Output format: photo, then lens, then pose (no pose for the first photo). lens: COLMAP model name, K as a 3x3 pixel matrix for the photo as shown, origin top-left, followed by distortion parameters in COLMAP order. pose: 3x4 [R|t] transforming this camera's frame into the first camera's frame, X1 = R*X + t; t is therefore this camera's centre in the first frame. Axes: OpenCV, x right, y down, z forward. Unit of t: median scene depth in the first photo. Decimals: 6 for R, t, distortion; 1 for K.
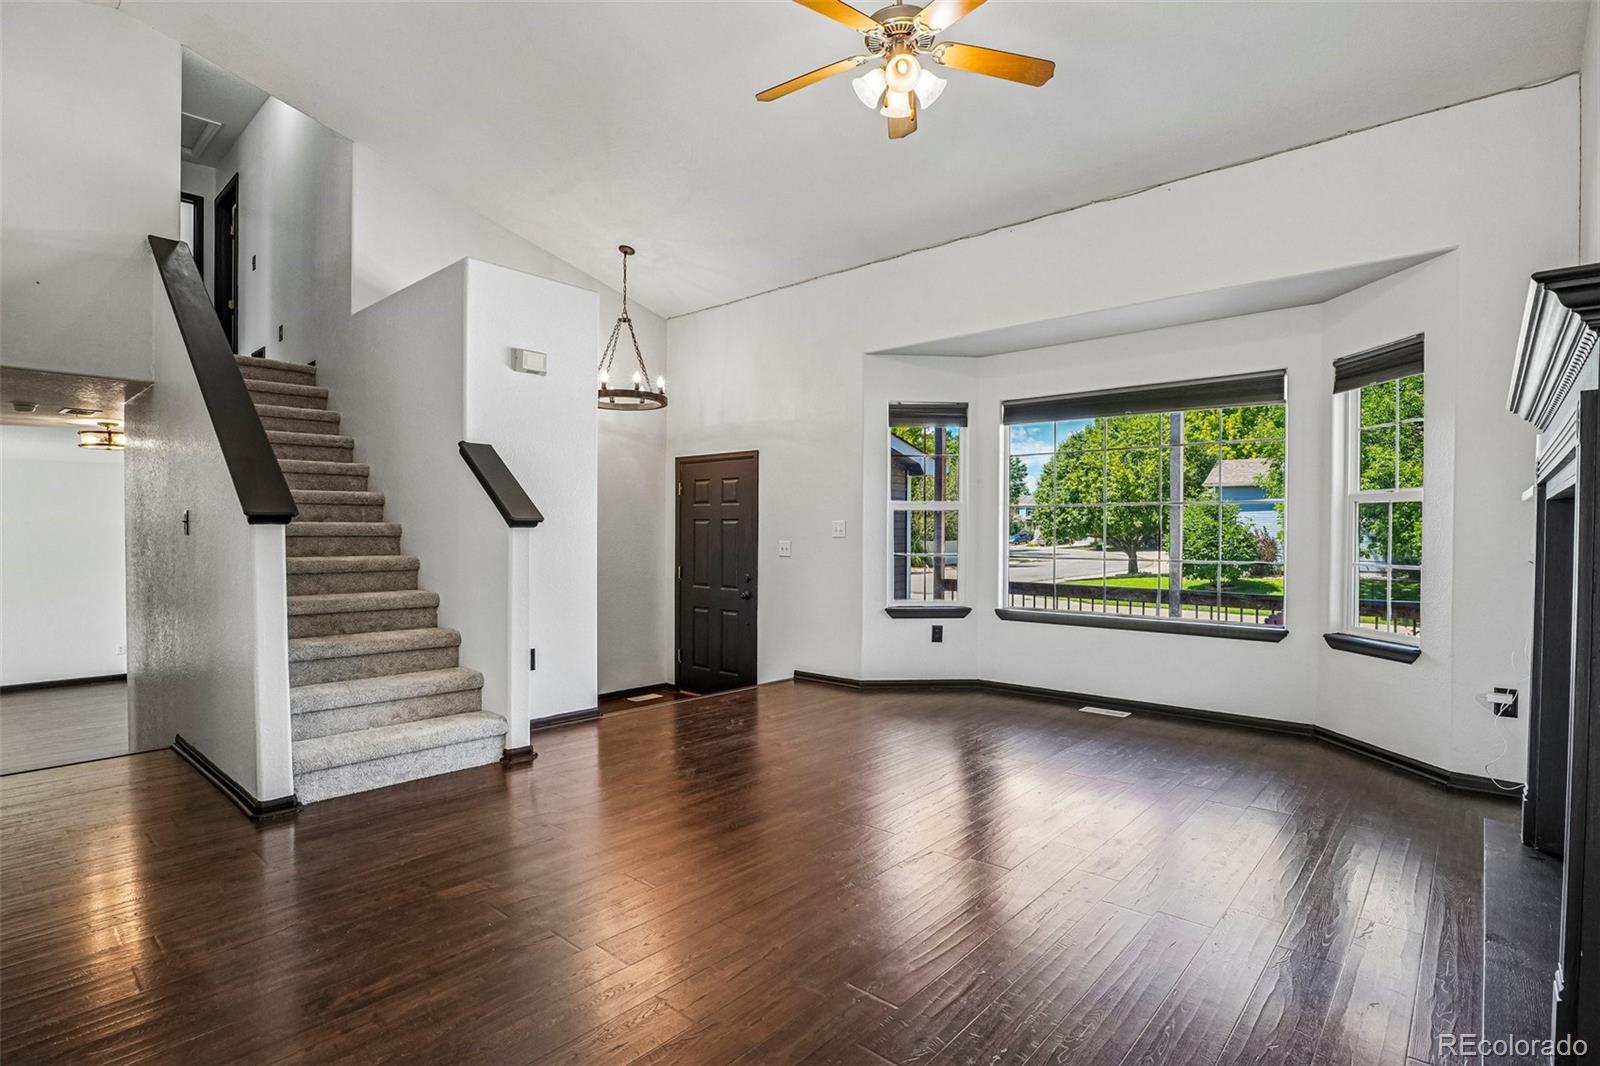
lens RADIAL K [[807.4, 0, 800.0], [0, 807.4, 533.0], [0, 0, 1]] dist [-0.032599, 0.000629]
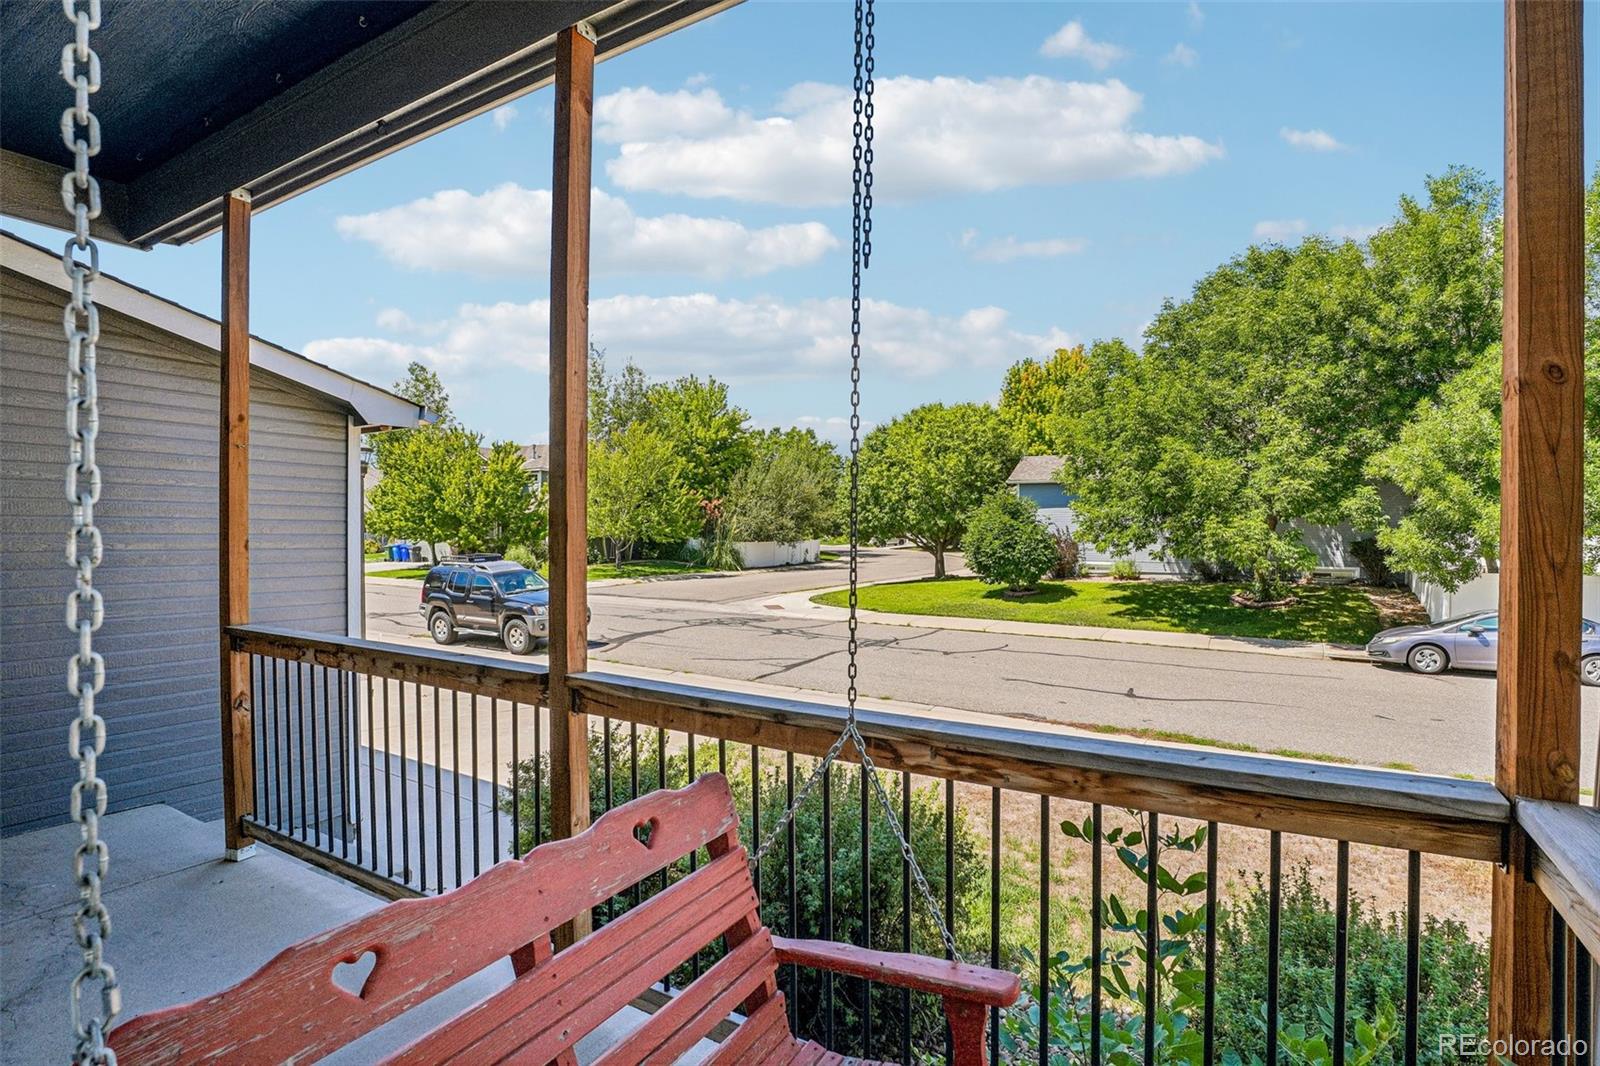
lens RADIAL K [[807.4, 0, 800.0], [0, 807.4, 533.0], [0, 0, 1]] dist [-0.032599, 0.000629]
pose [[0.984489, -0.000127, 0.175445, 0.096454], [-0.000154, 0.999999, 0.001586, -0.001104], [-0.175445, -0.001589, 0.984488, 0.110029]]
